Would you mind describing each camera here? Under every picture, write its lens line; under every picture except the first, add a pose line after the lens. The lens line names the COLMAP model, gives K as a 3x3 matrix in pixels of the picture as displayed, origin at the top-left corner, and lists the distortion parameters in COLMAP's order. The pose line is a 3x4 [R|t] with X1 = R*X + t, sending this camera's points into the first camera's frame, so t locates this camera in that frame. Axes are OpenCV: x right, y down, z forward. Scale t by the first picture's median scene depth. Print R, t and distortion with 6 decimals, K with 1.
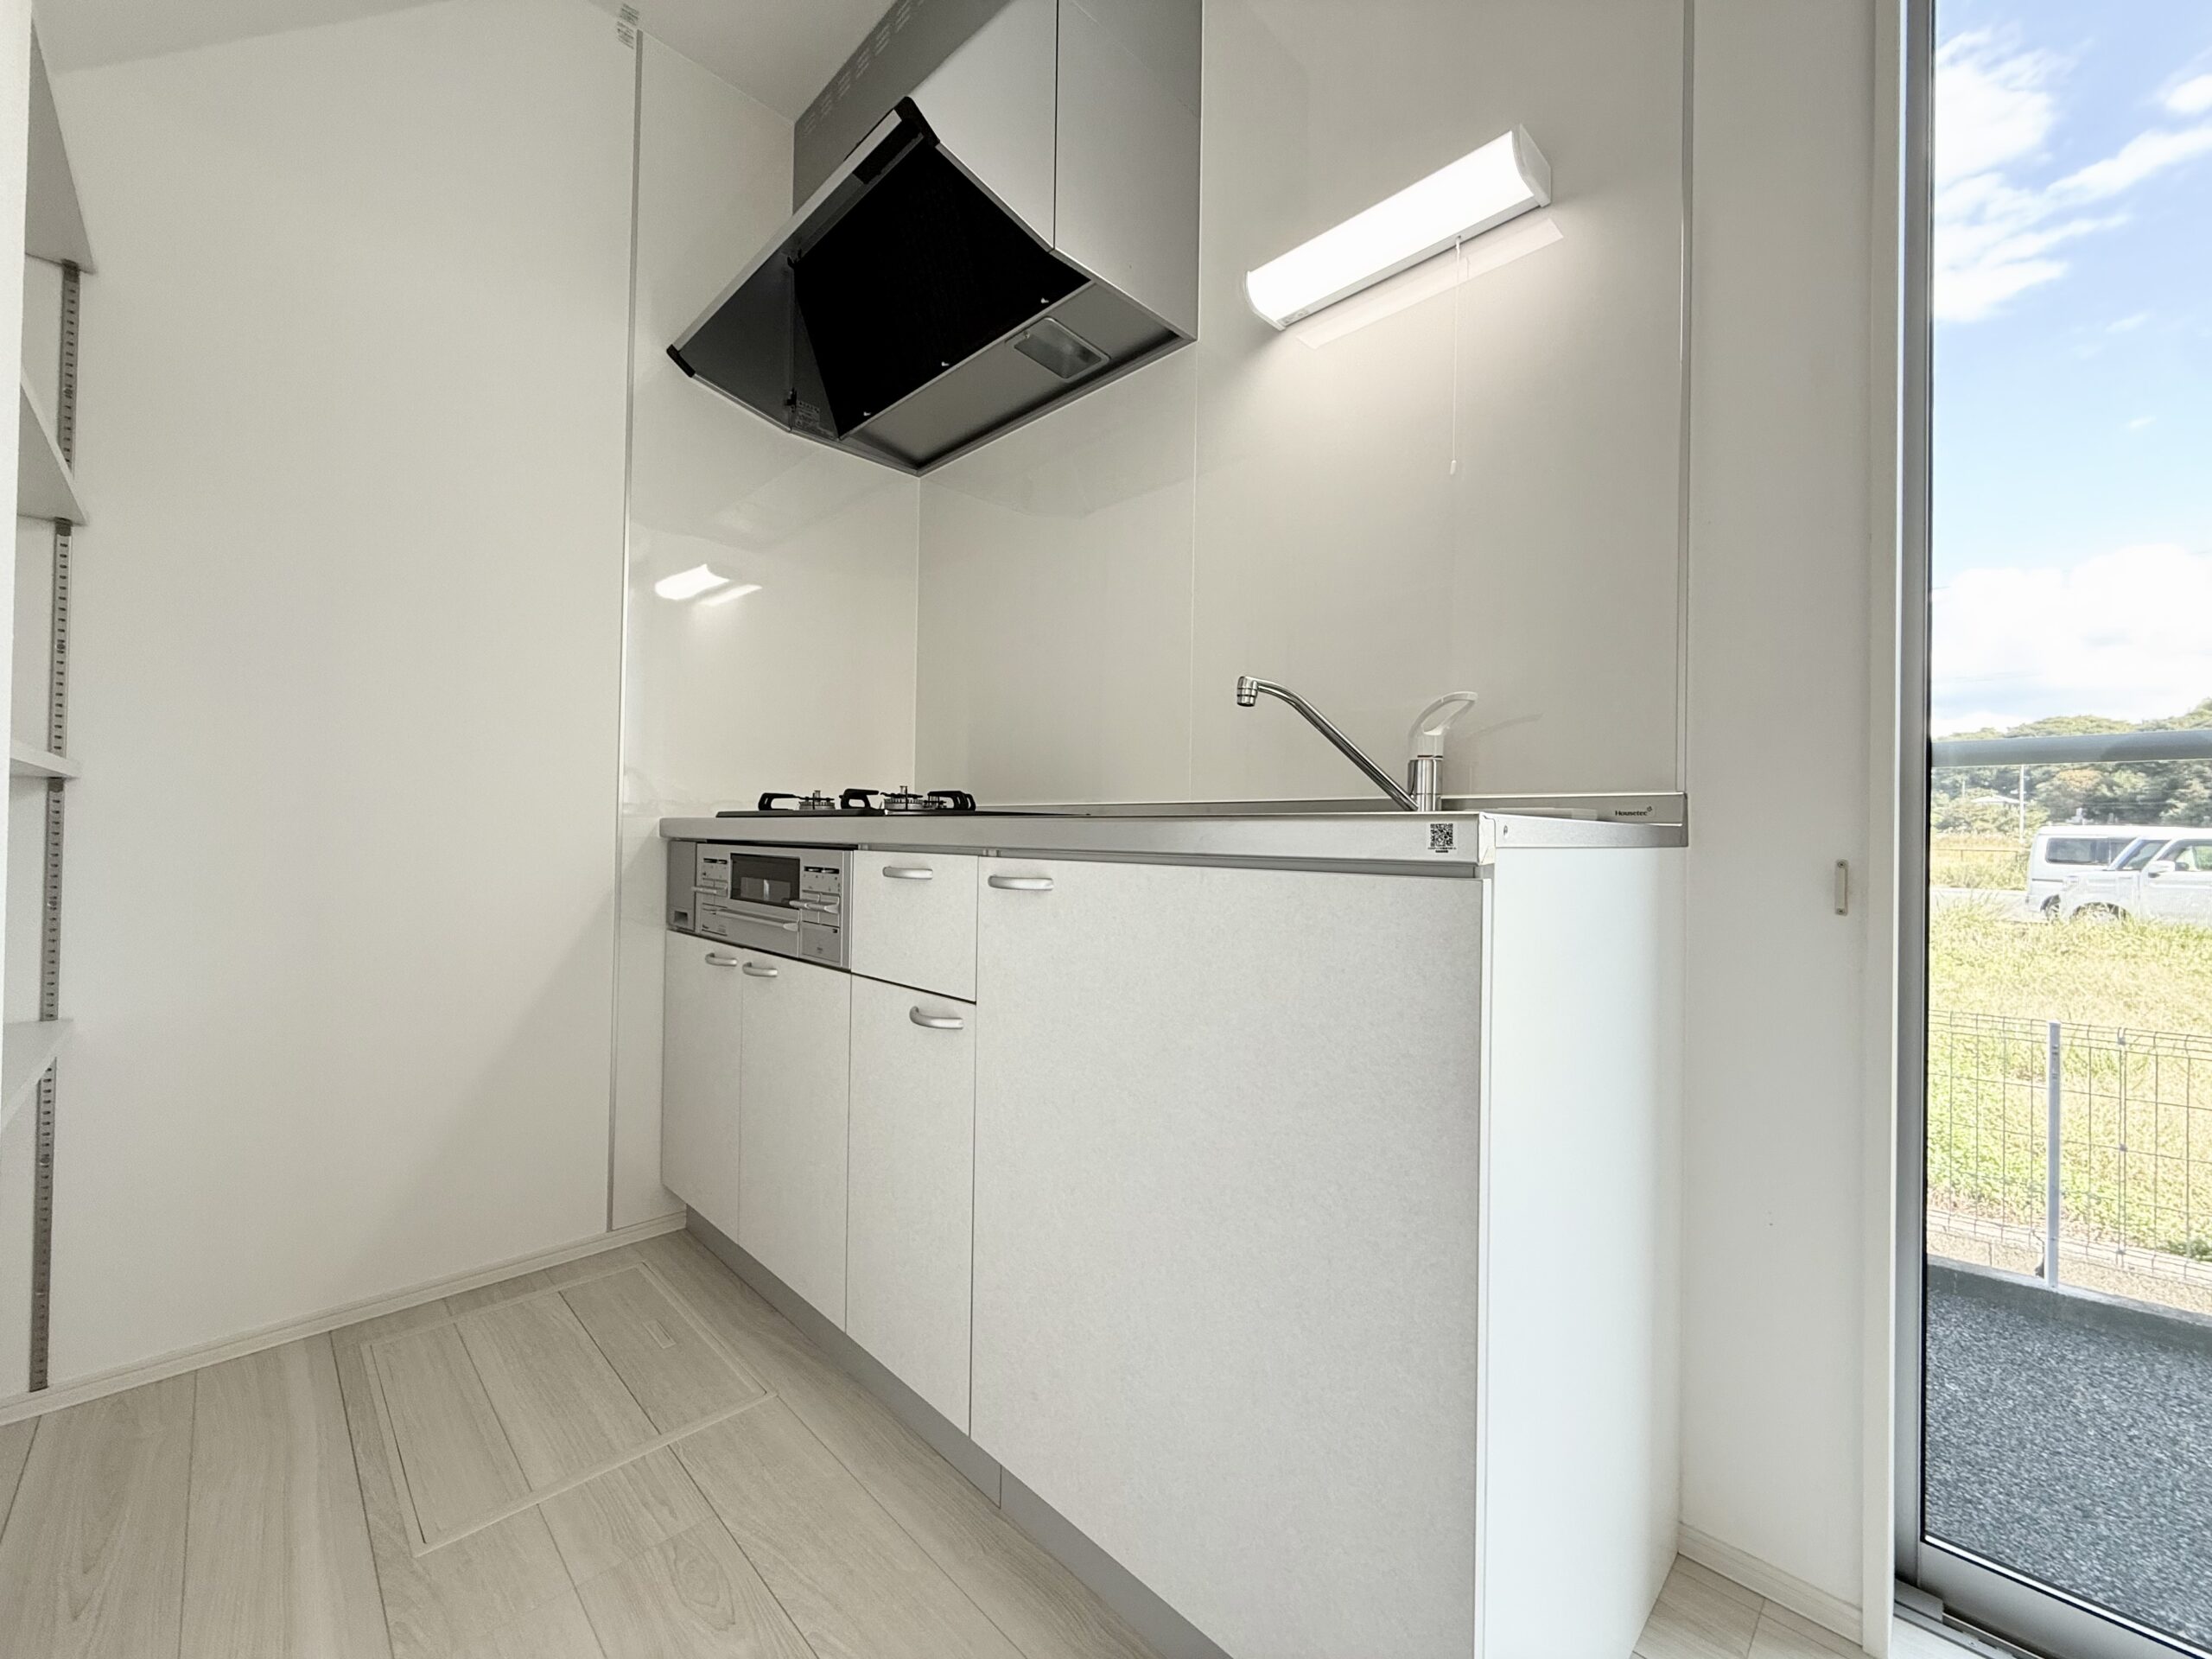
lens RADIAL K [[869.5, 0, 1108.5], [0, 869.5, 827.4], [0, 0, 1]] dist [0.000650, -0.000018]
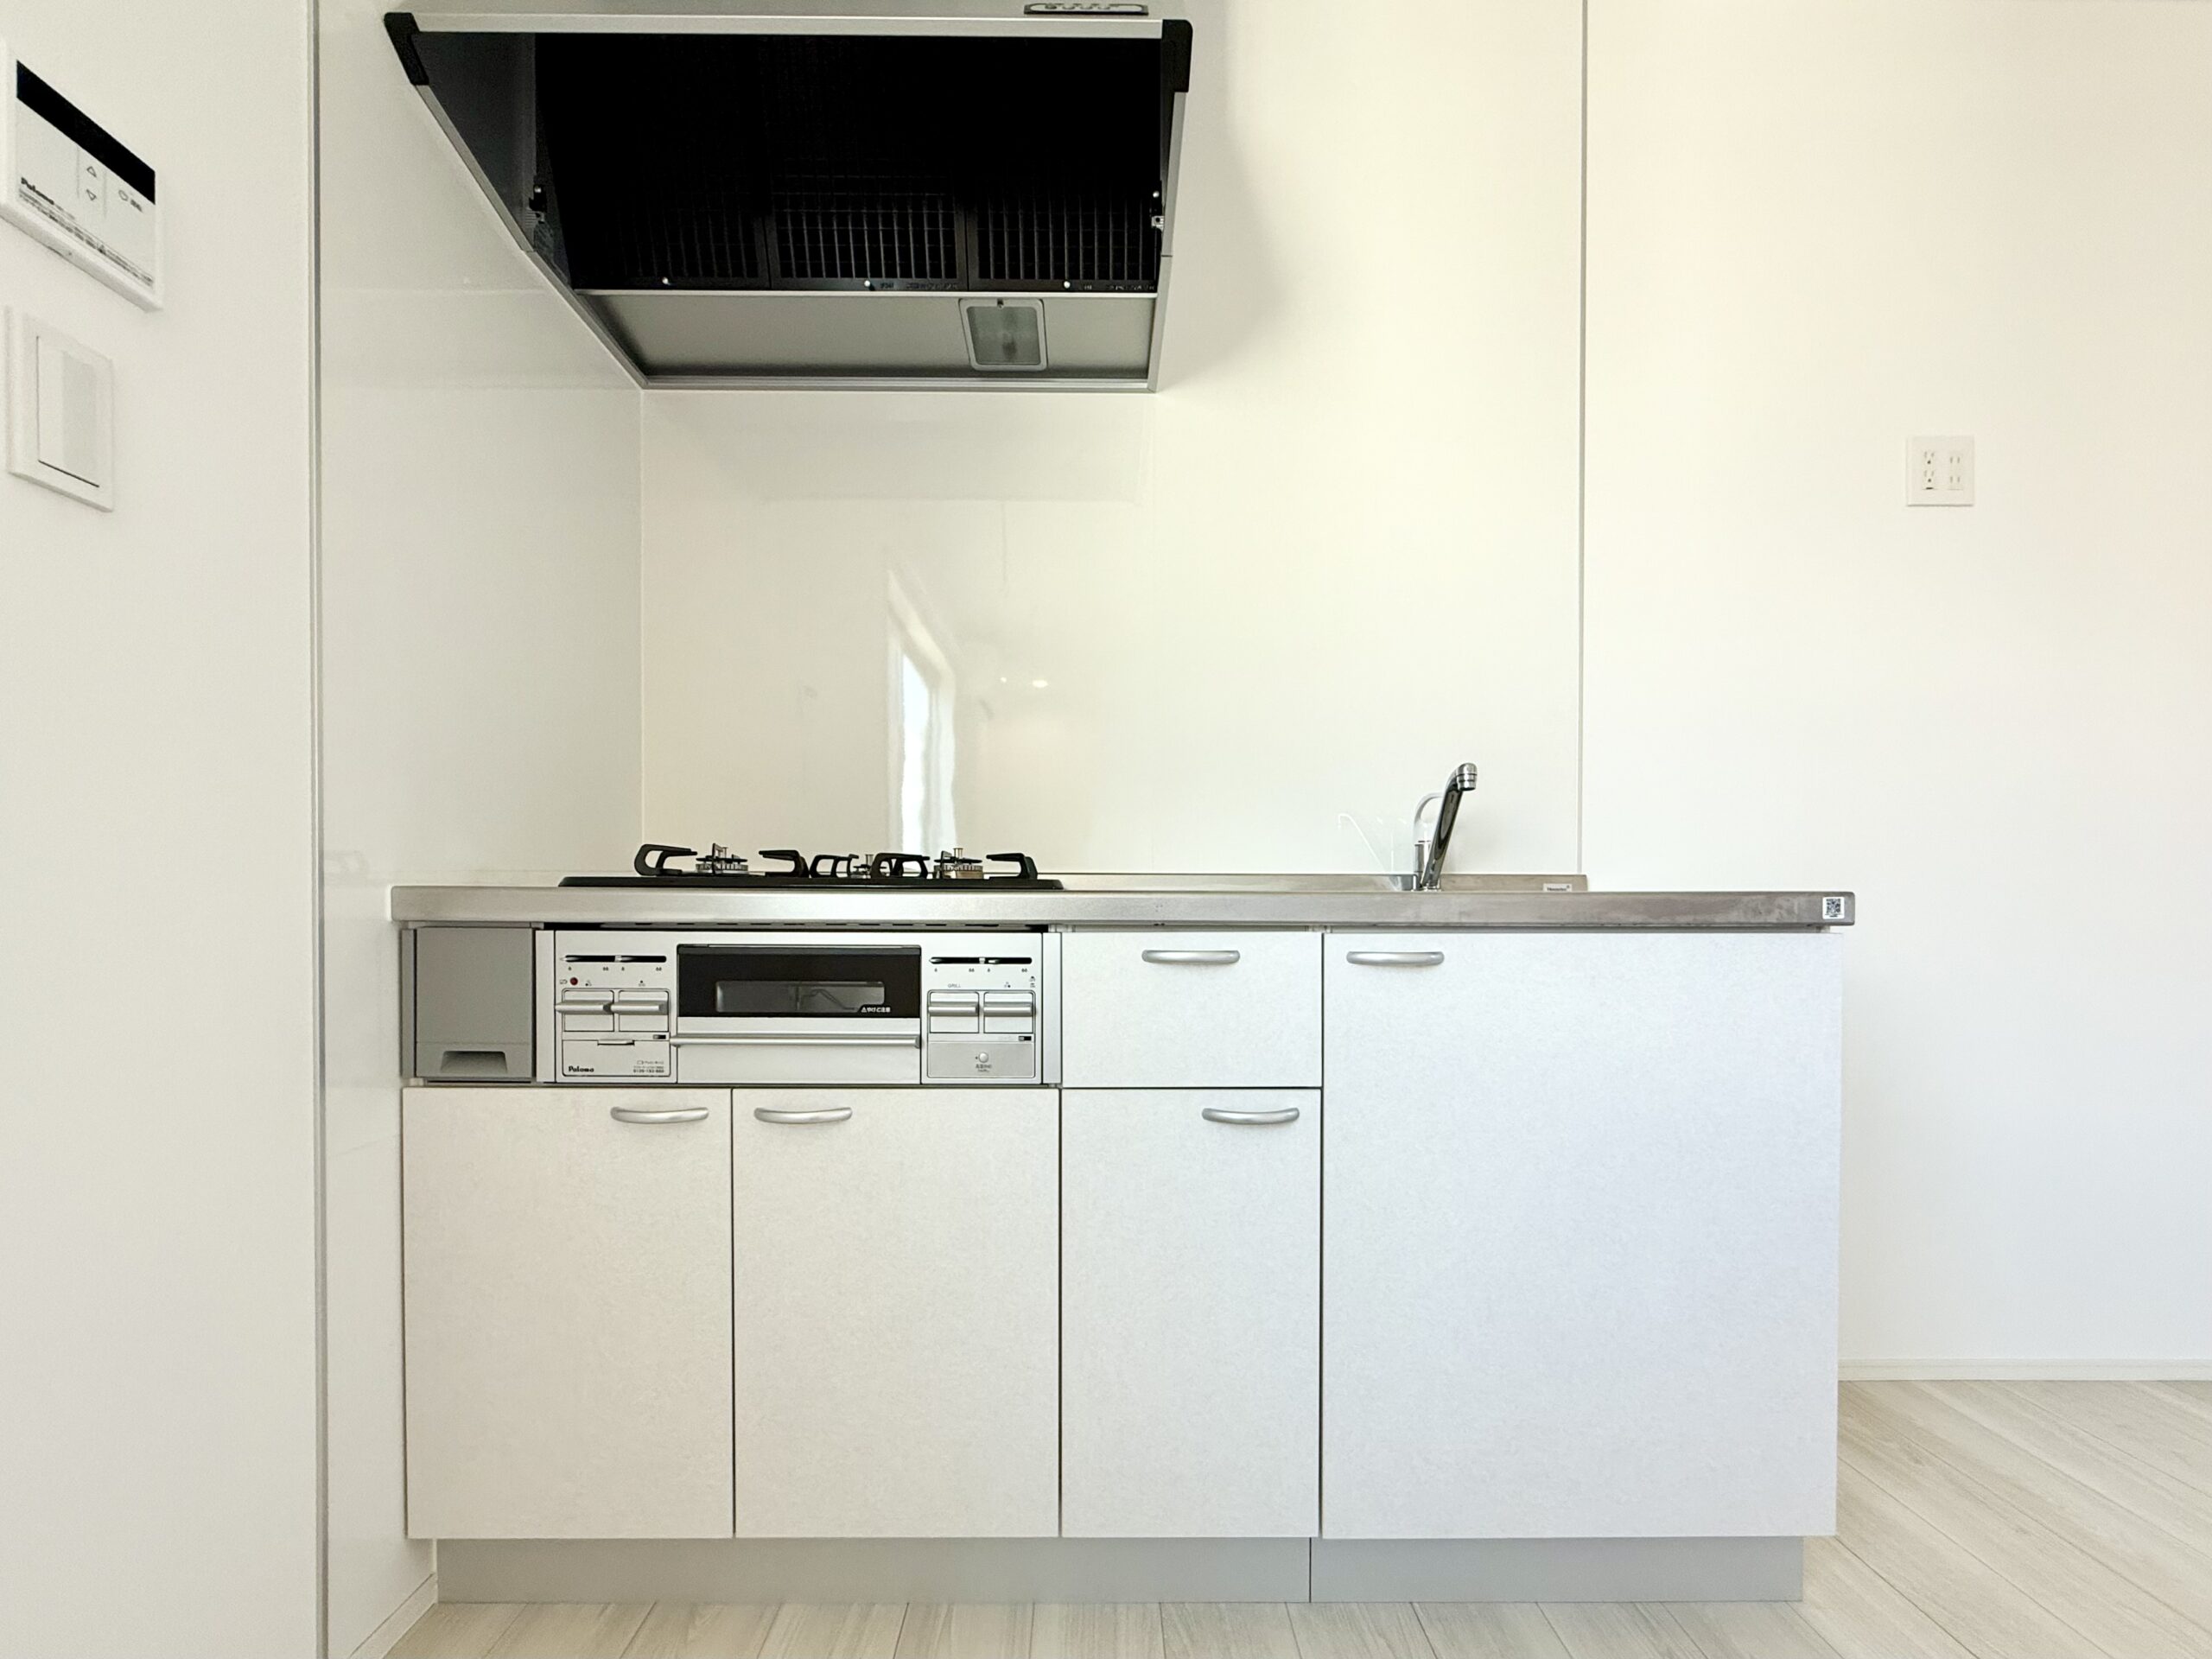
lens RADIAL K [[929.3, 0, 1102.8], [0, 929.3, 896.6], [0, 0, 1]] dist [-0.000673, -0.000070]
pose [[0.727480, -0.014829, 0.685968, -0.664986], [0.001143, 0.999791, 0.020401, -0.017925], [-0.686128, -0.014057, 0.727345, 0.293550]]
